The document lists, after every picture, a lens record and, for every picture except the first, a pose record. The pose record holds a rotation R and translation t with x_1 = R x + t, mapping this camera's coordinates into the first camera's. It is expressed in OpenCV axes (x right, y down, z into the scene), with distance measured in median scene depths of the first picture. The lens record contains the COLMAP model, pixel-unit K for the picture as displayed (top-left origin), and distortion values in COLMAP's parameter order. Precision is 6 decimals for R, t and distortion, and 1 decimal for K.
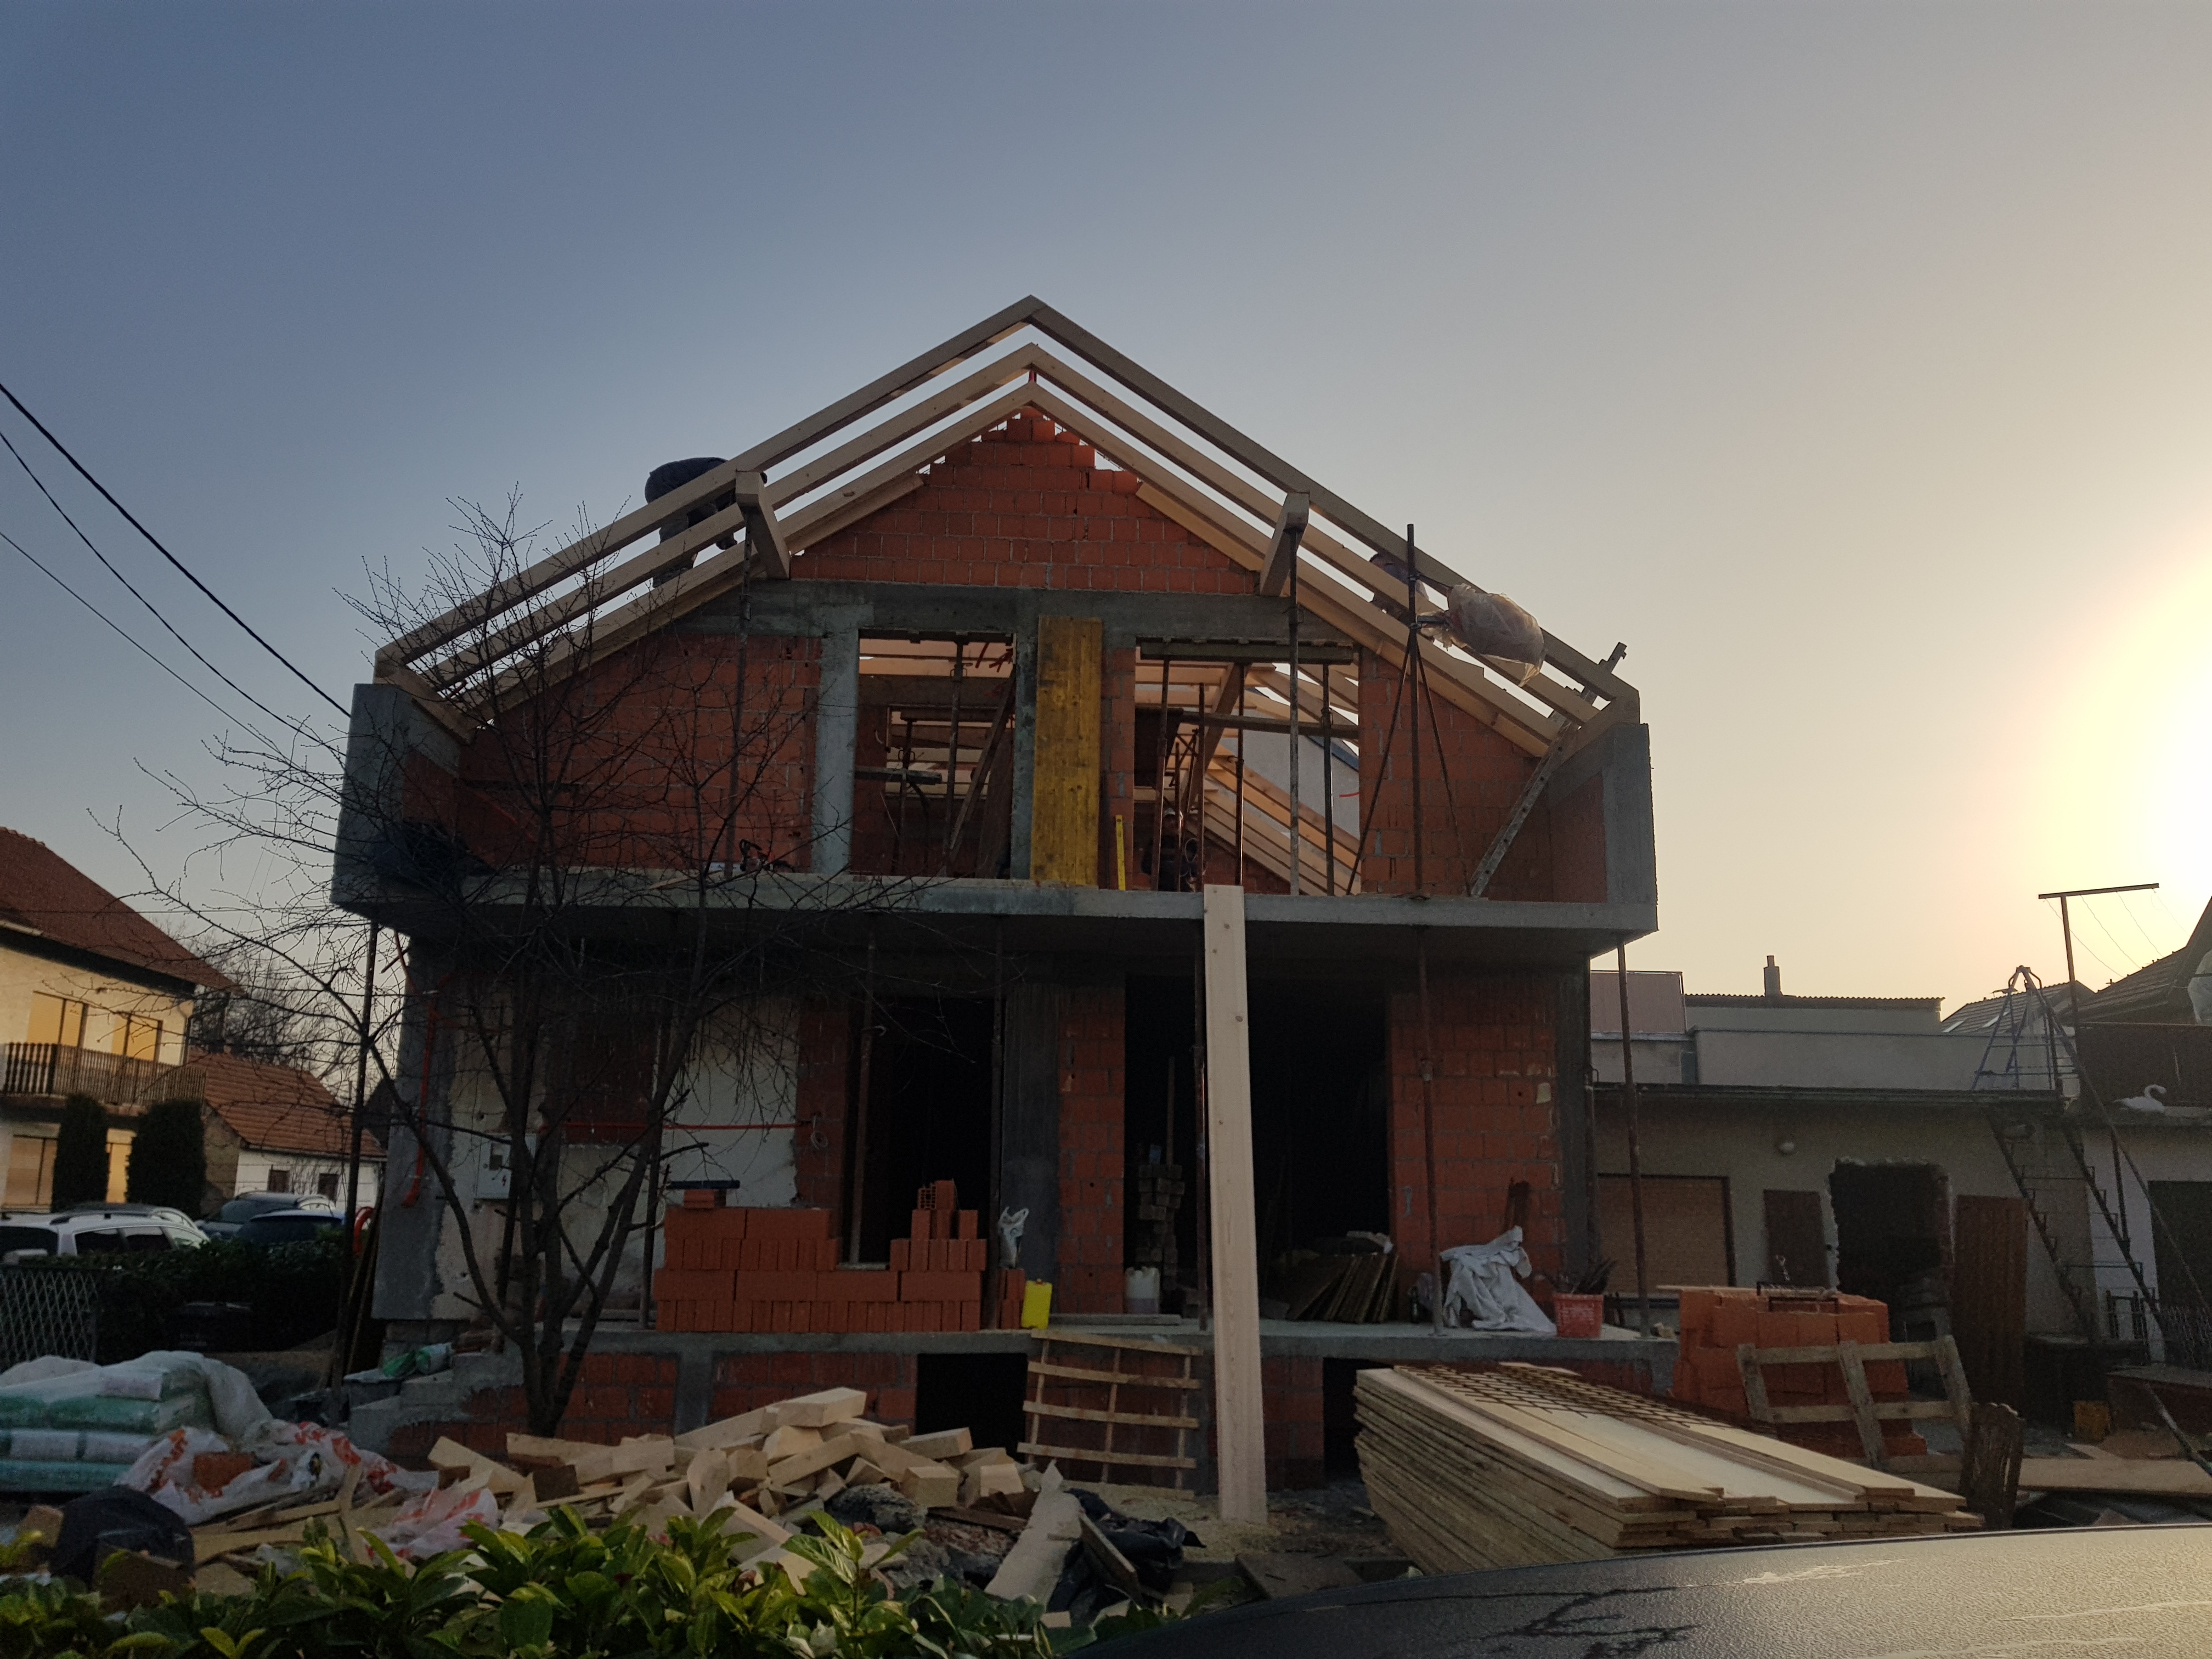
lens RADIAL K [[1710.5, 0, 1106.0], [0, 1710.5, 829.5], [0, 0, 1]] dist [0.064019, -0.098649]
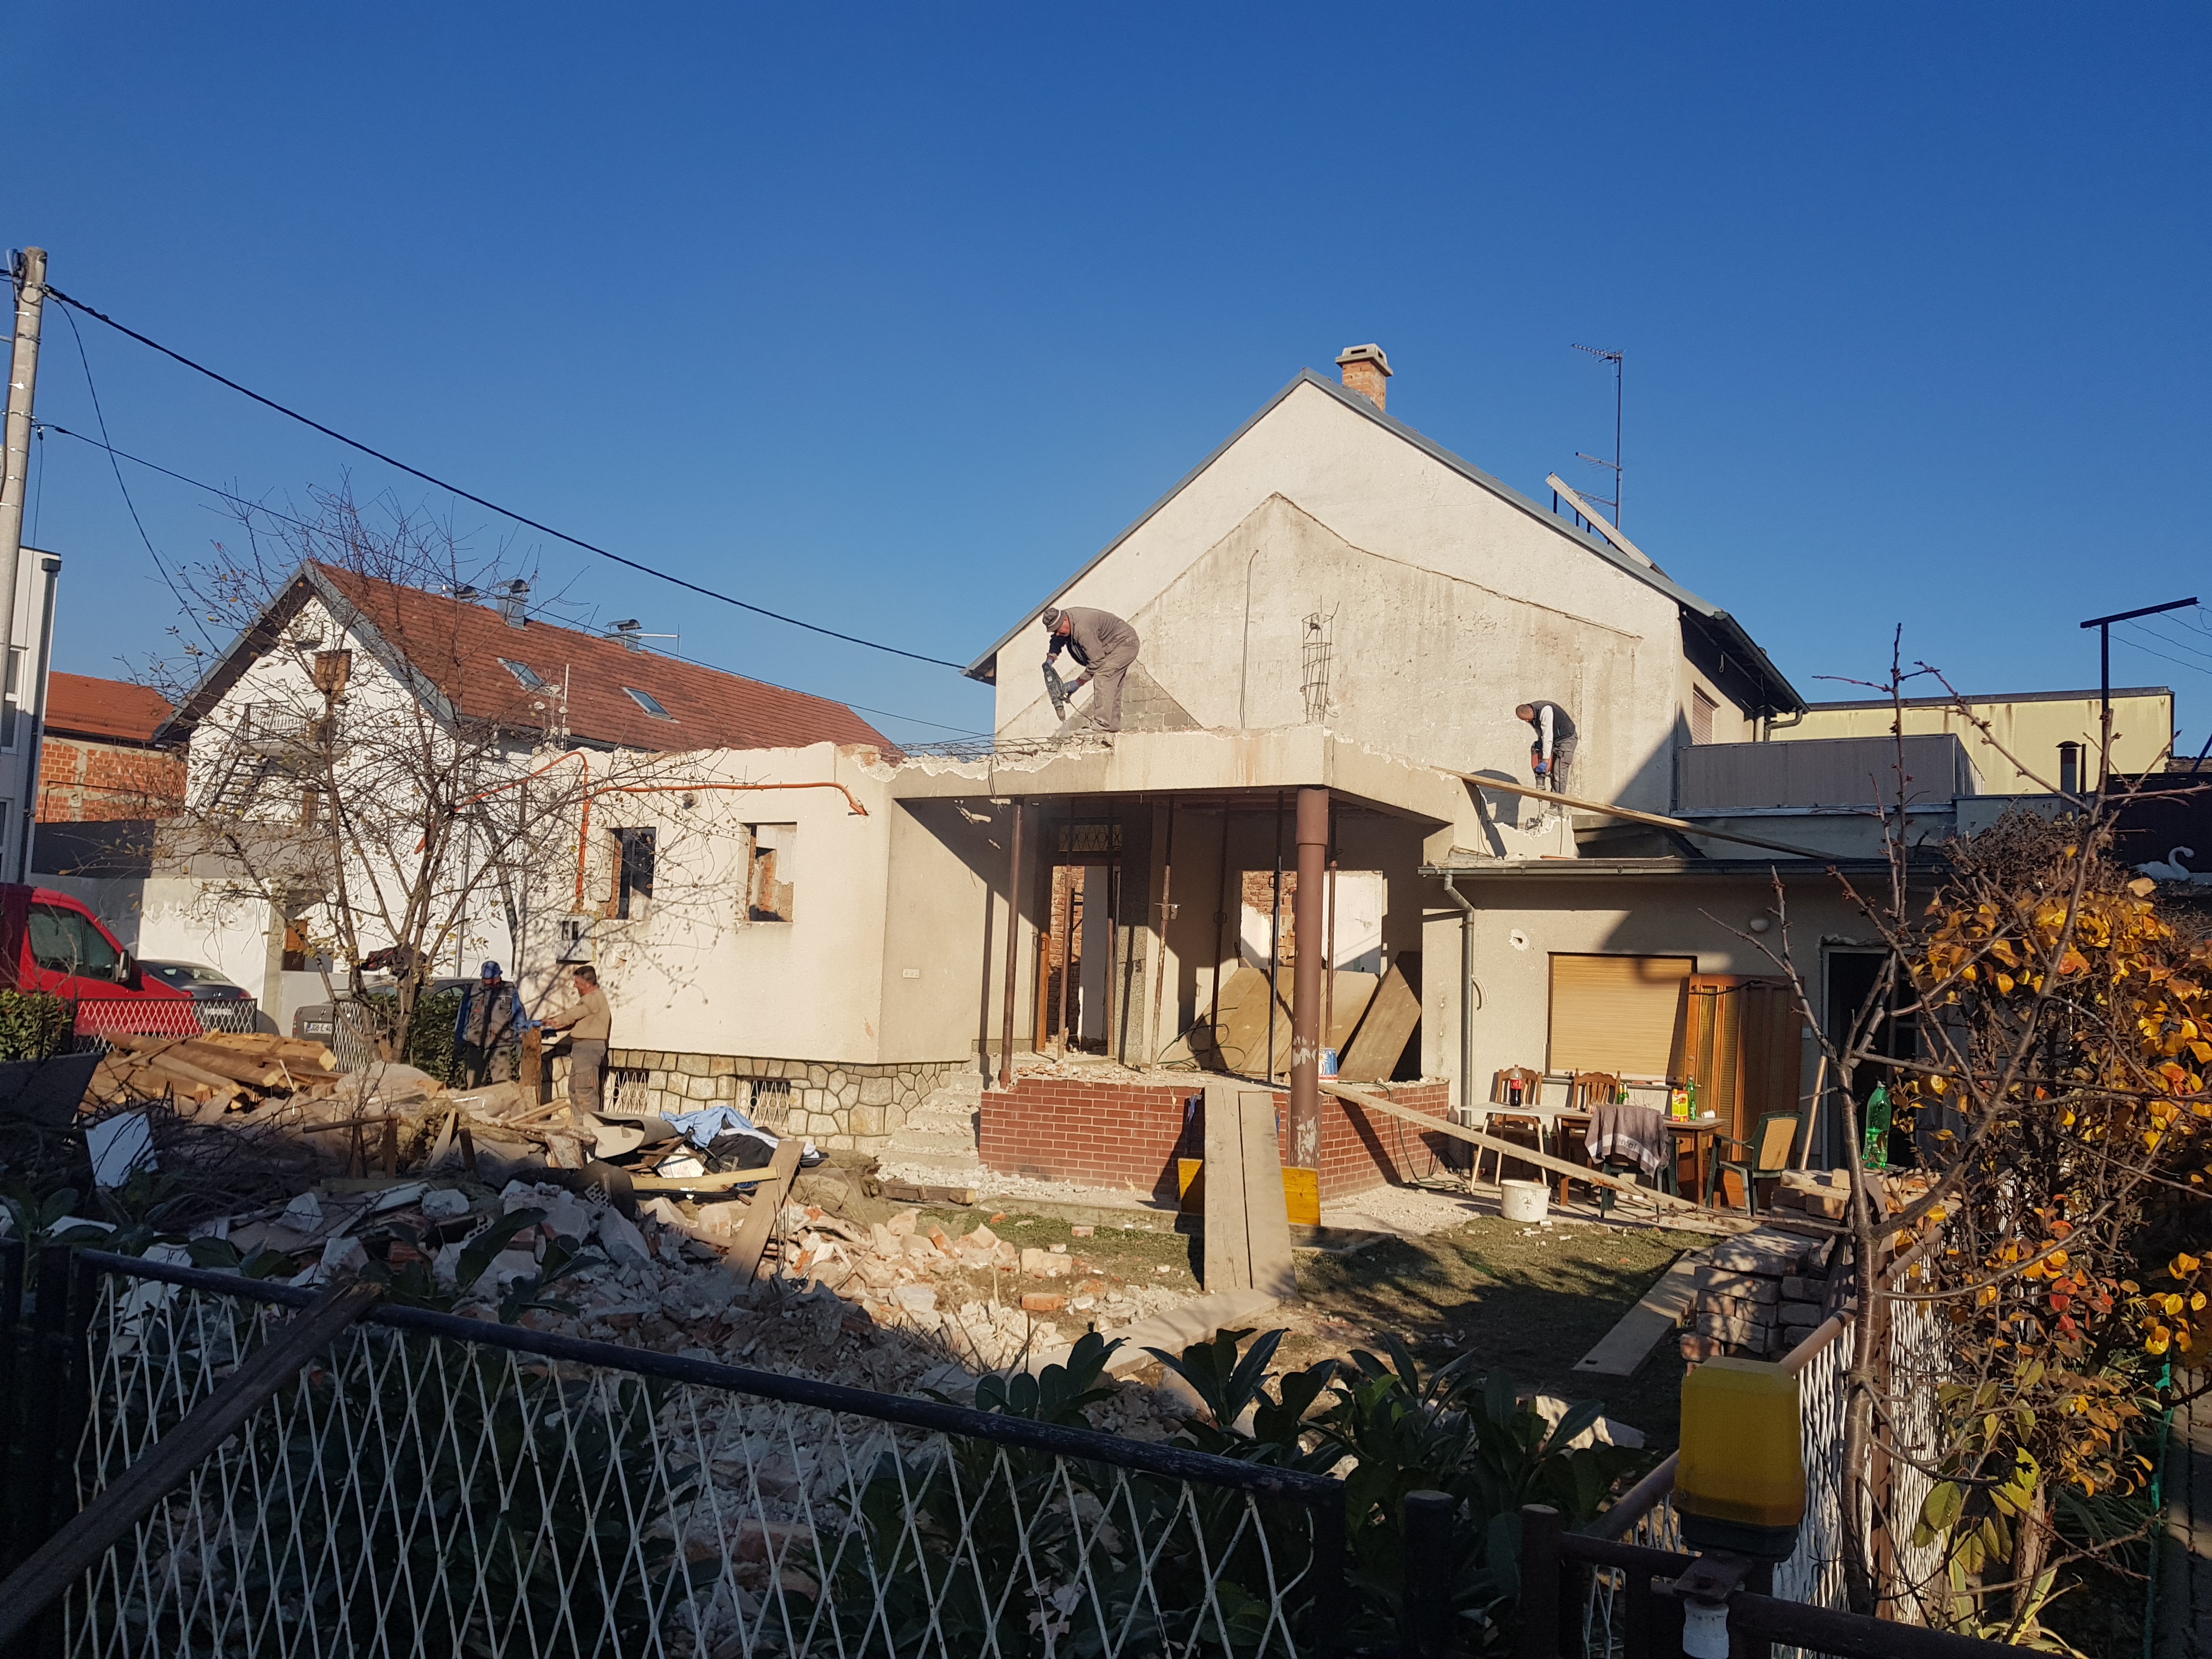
lens RADIAL K [[1710.5, 0, 1106.0], [0, 1710.5, 829.5], [0, 0, 1]] dist [0.064019, -0.098649]
pose [[0.850412, -0.034837, -0.524963, 0.690002], [0.090965, 0.992514, 0.081495, 0.031158], [0.518194, -0.117057, 0.847215, 0.050522]]
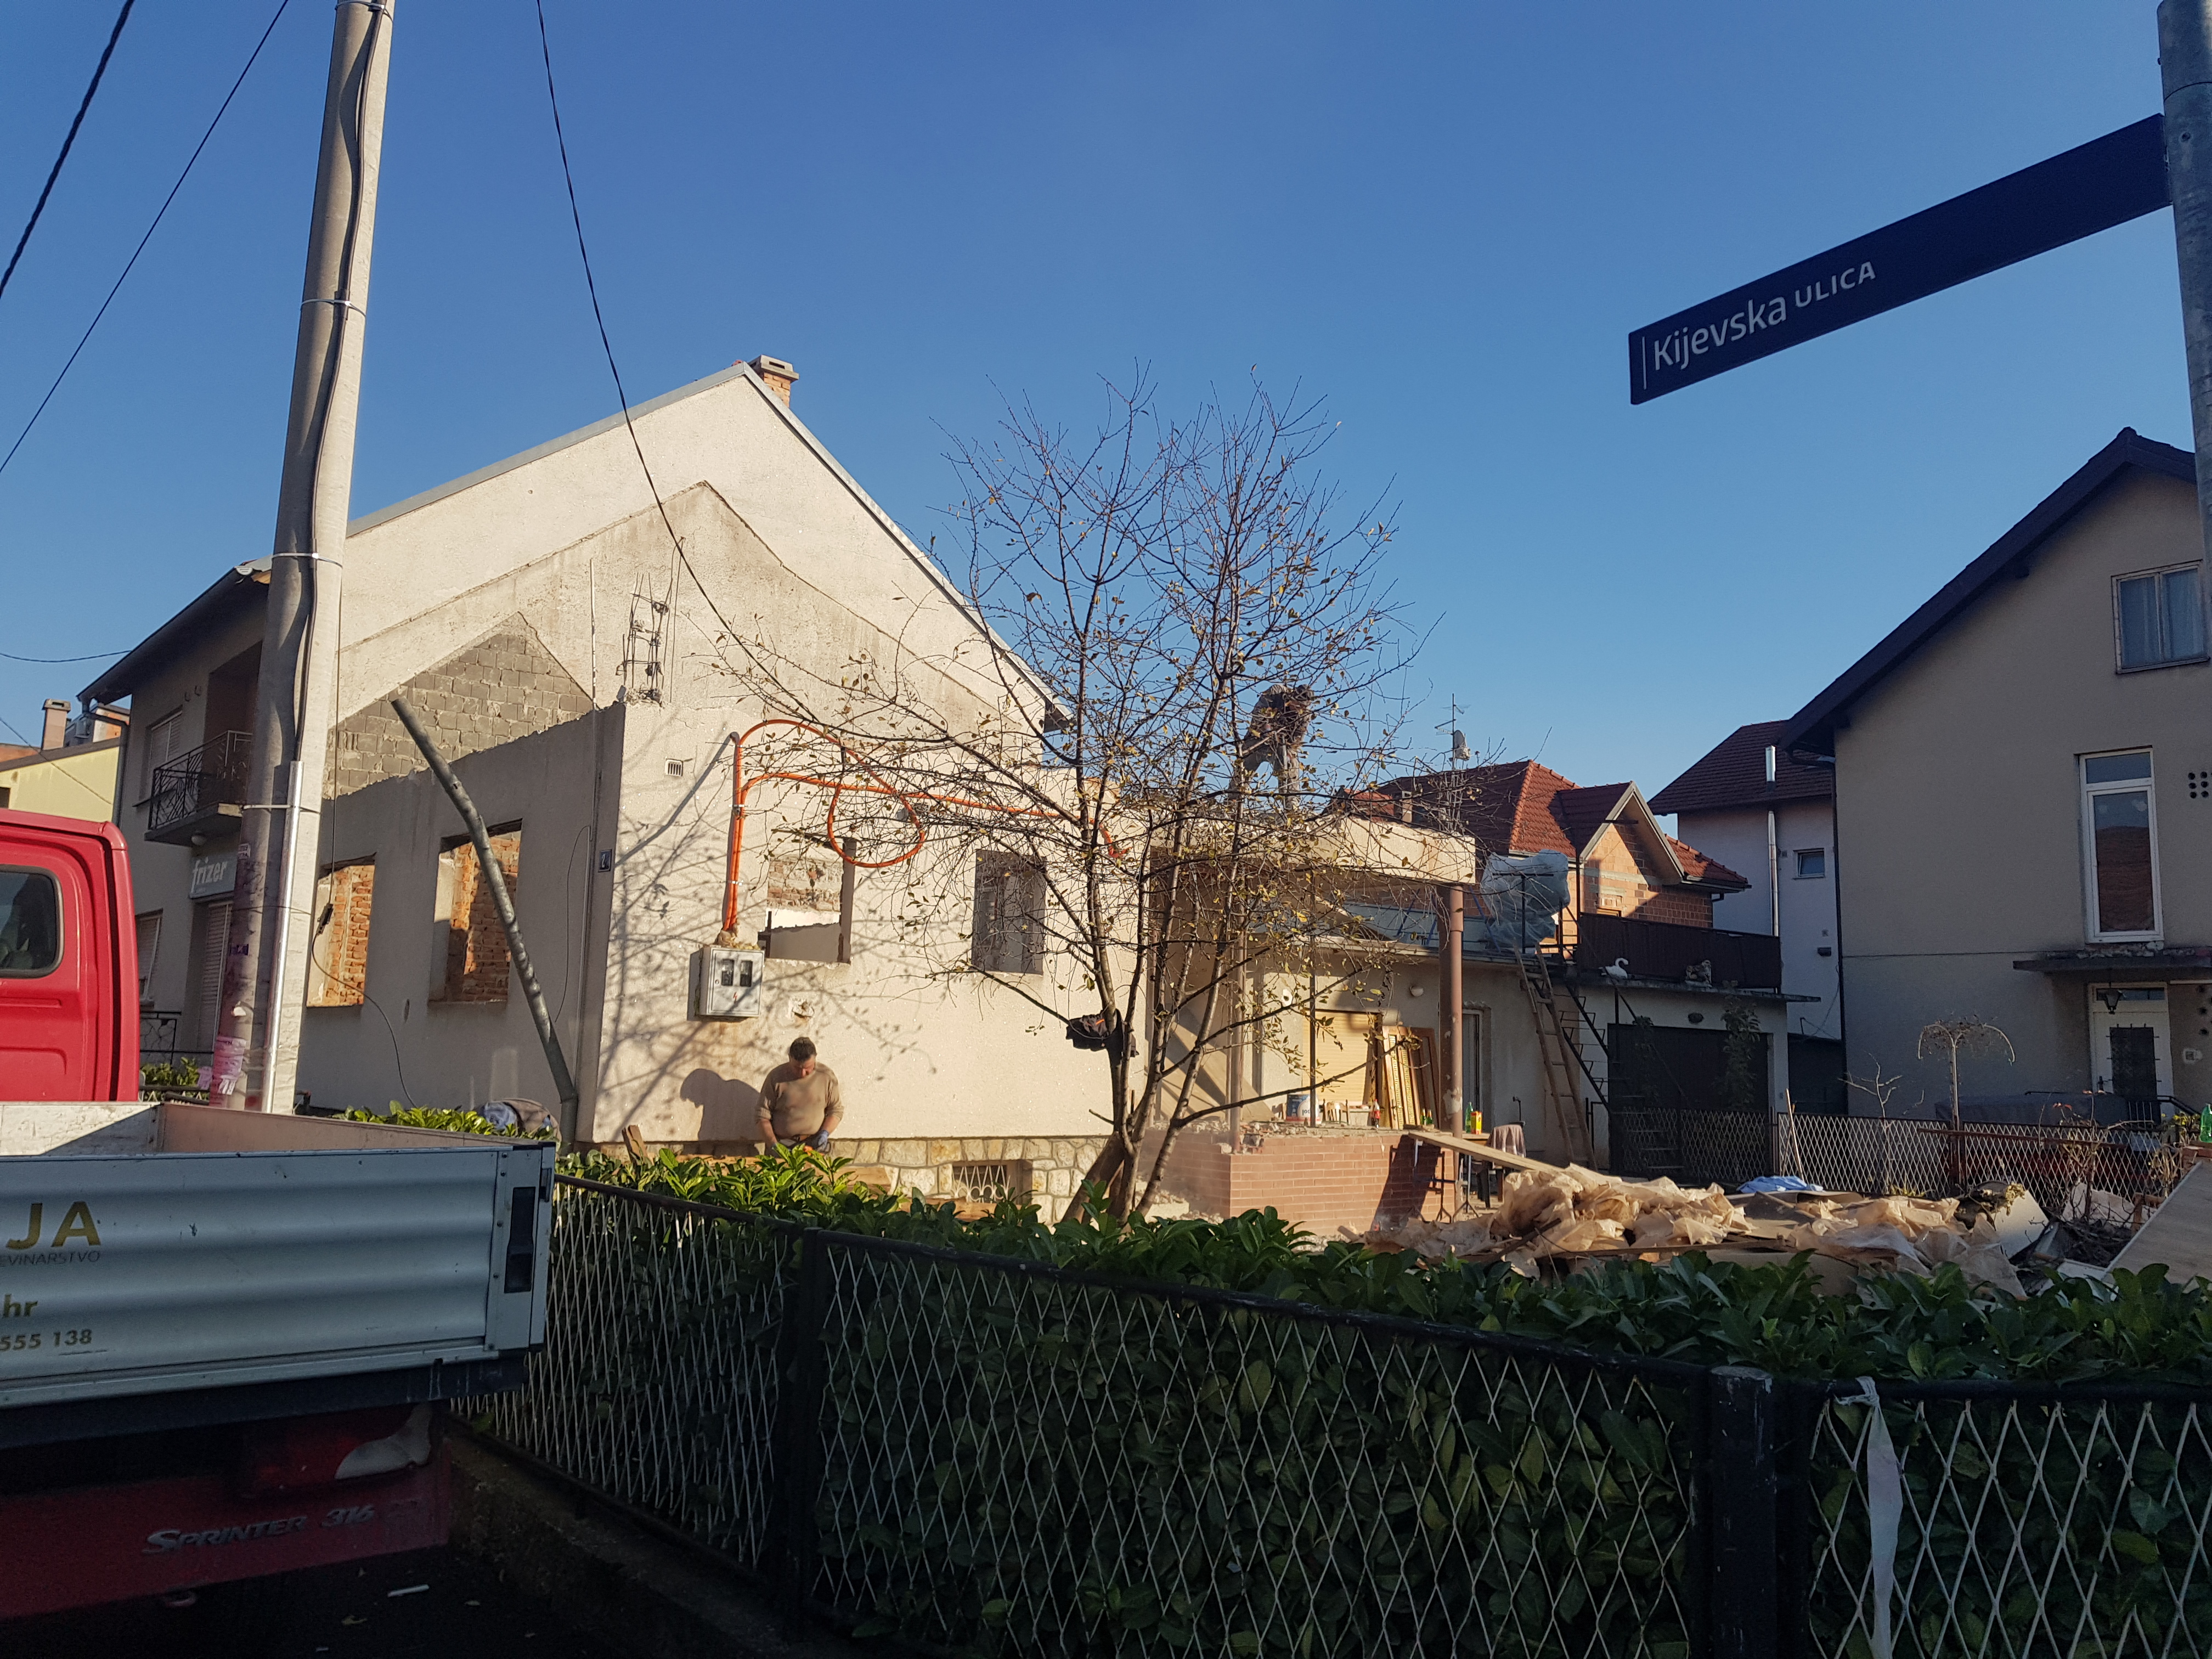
lens RADIAL K [[1672.2, 0, 1106.0], [0, 1672.2, 829.5], [0, 0, 1]] dist [0.094252, 0.000316]
pose [[0.811471, 0.083955, 0.578331, -0.691611], [-0.143726, 0.987901, 0.058254, 0.024227], [-0.566443, -0.130393, 0.813720, 0.123302]]
